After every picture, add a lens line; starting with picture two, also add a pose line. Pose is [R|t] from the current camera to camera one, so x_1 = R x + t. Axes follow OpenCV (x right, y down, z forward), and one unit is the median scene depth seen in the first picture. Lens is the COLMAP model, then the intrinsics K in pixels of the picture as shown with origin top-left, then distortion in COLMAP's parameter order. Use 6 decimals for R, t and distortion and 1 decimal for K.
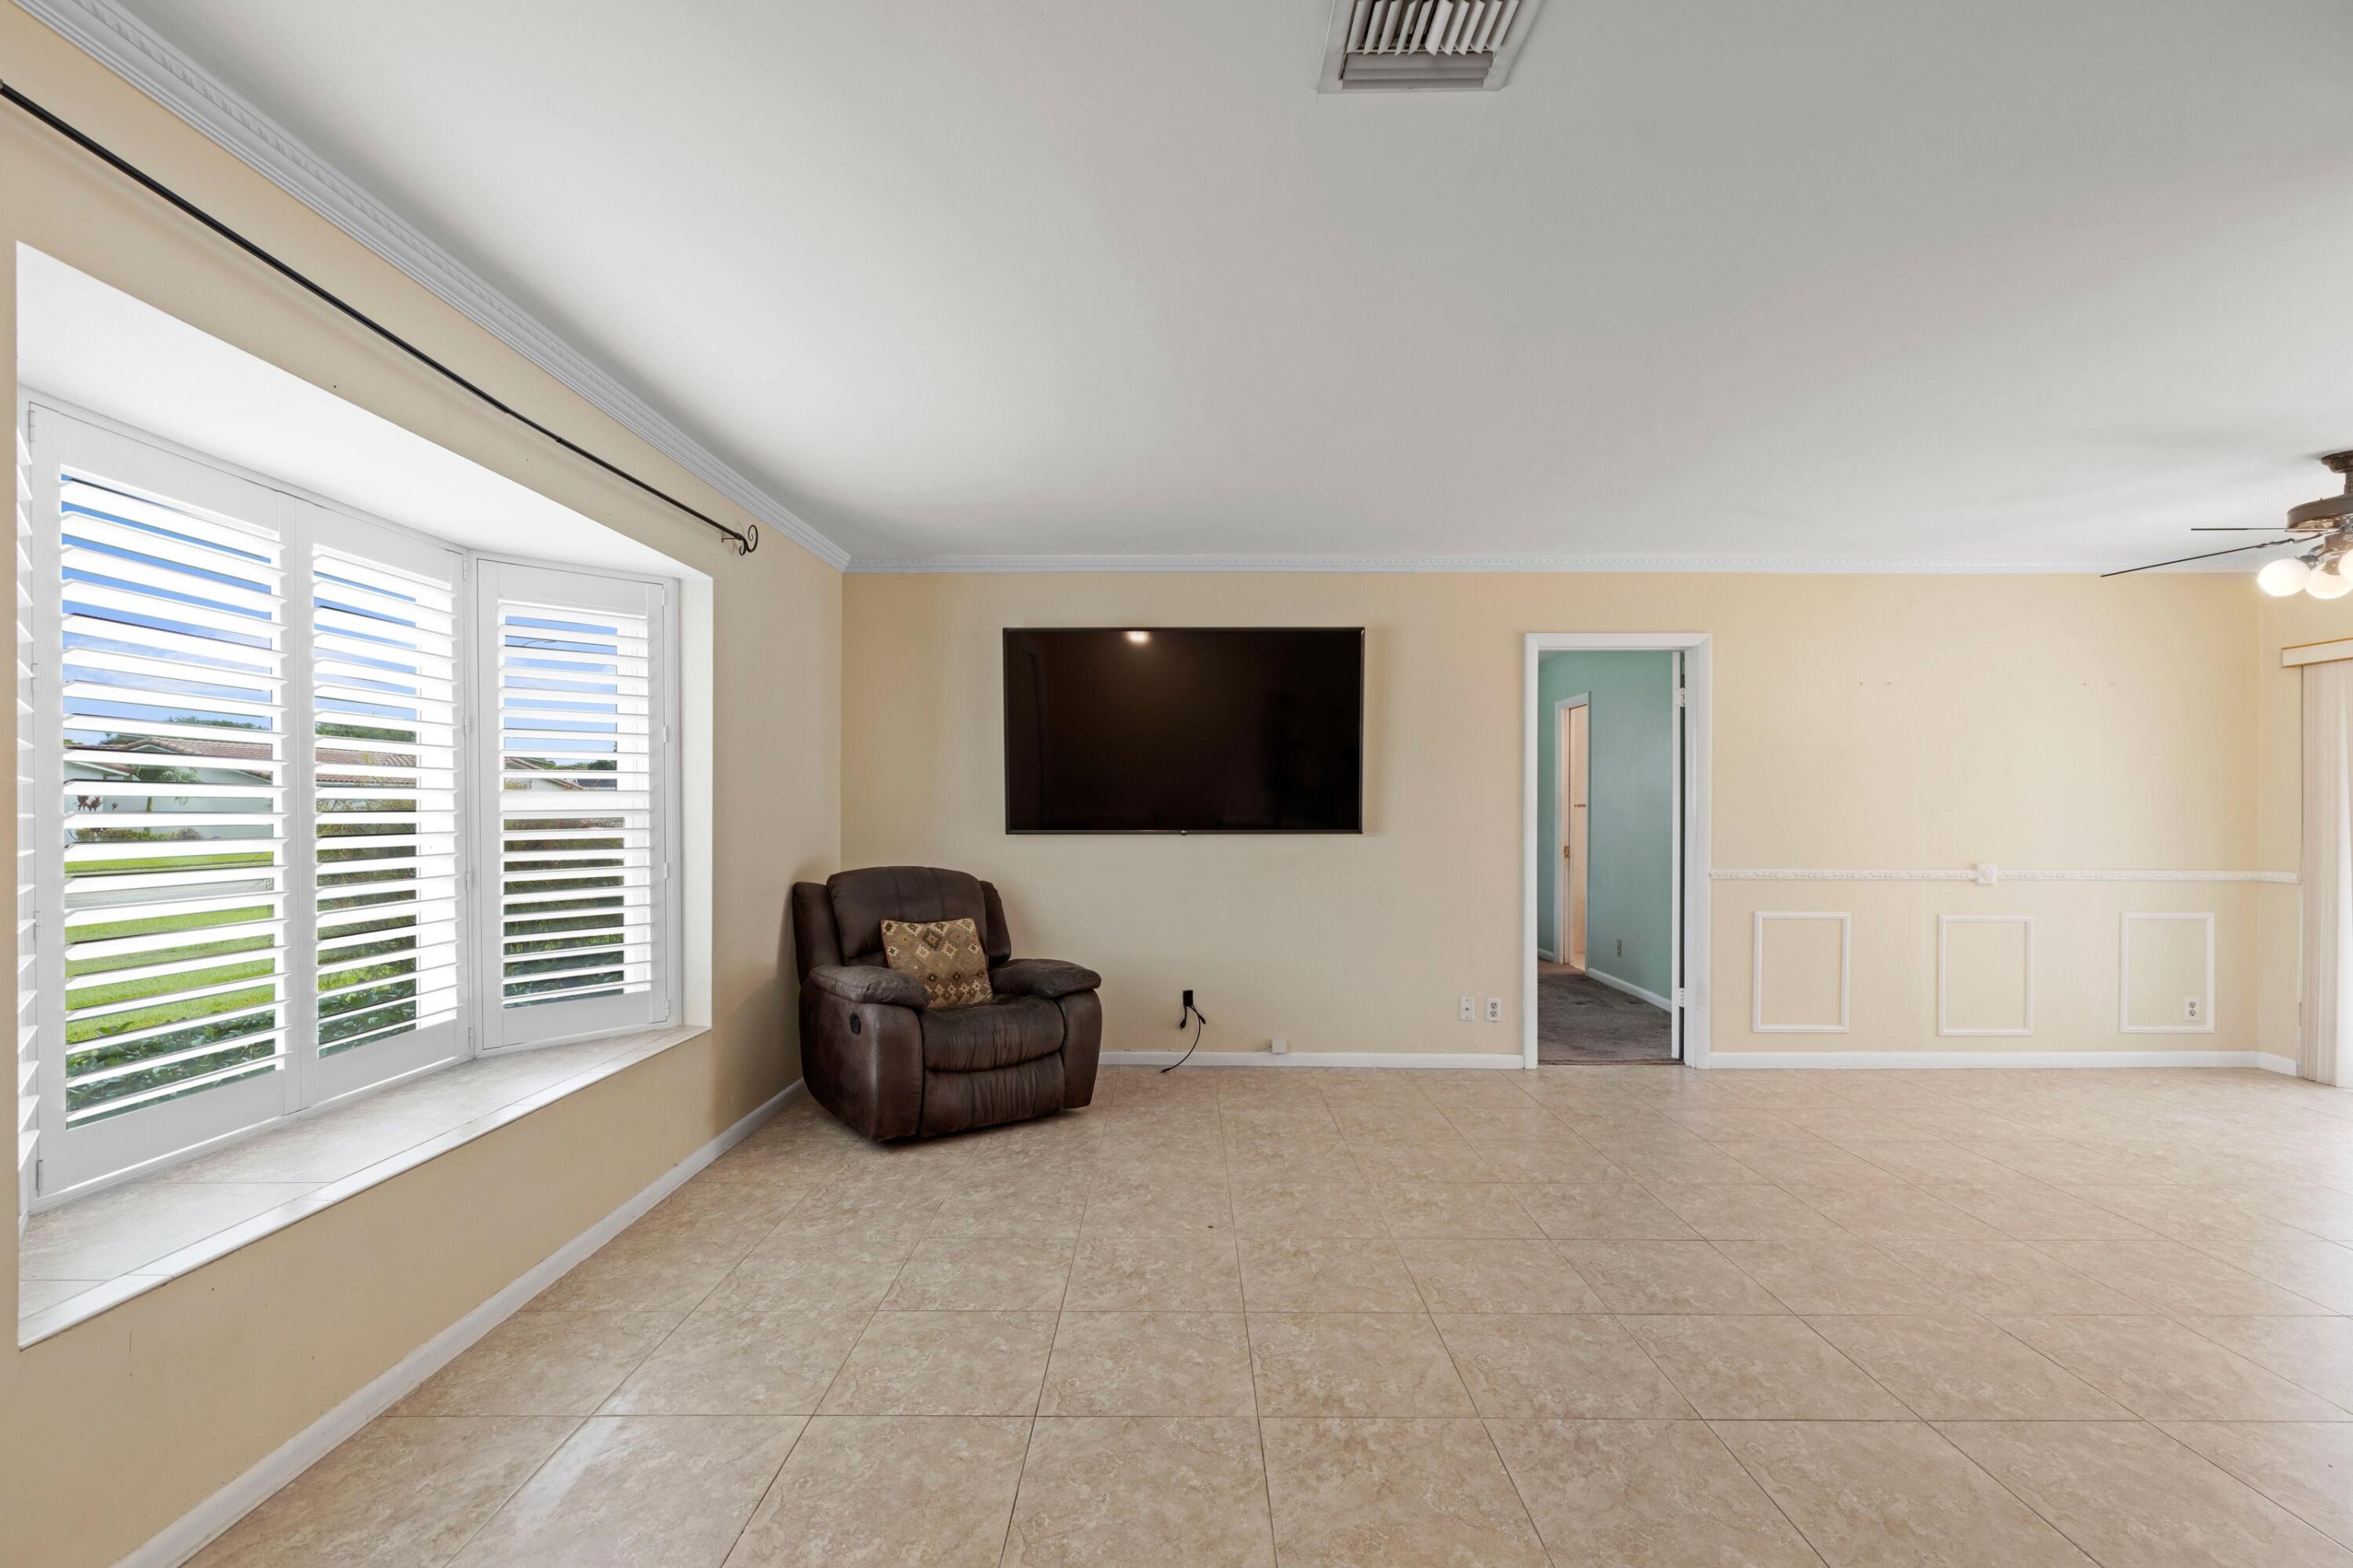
lens RADIAL K [[1058.0, 0, 1183.2], [0, 1058.0, 814.3], [0, 0, 1]] dist [-0.003620, 0.000265]
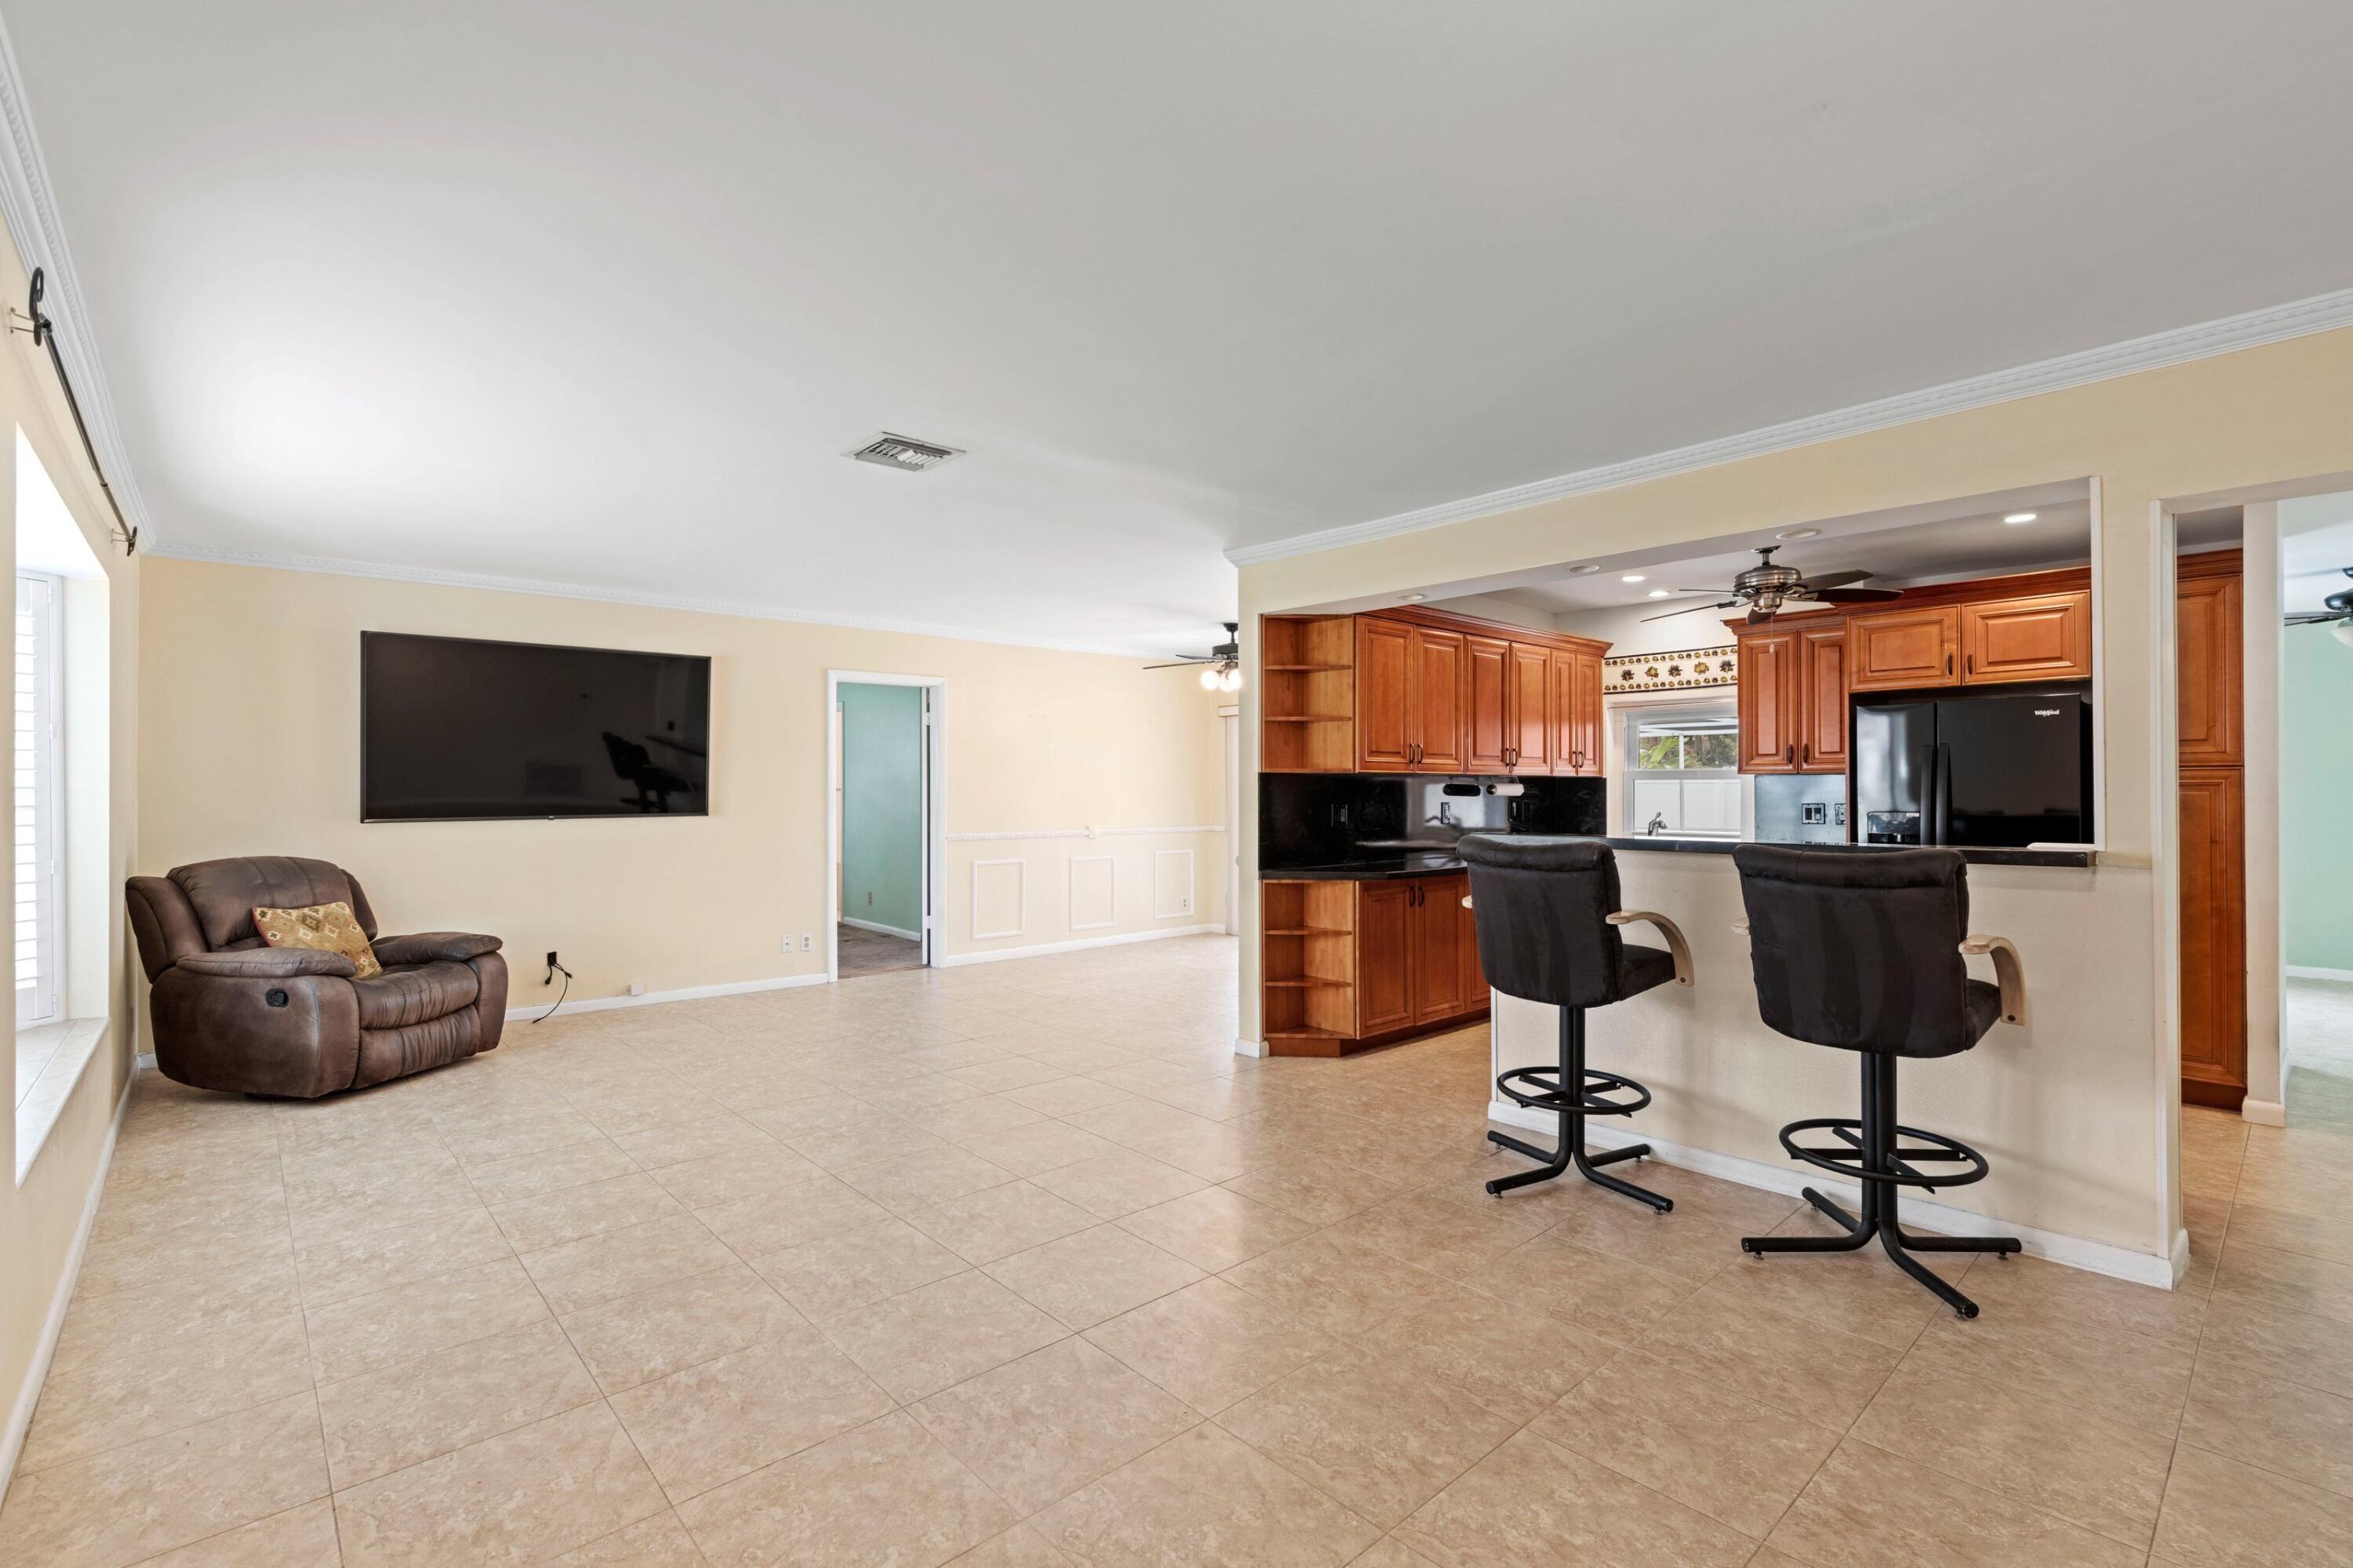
lens RADIAL K [[1058.0, 0, 1182.4], [0, 1058.0, 793.4], [0, 0, 1]] dist [-0.003620, 0.000265]
pose [[0.738547, -0.006815, 0.674167, -0.313660], [0.006240, 0.999975, 0.003273, -0.010619], [-0.674173, 0.001790, 0.738572, -0.394091]]
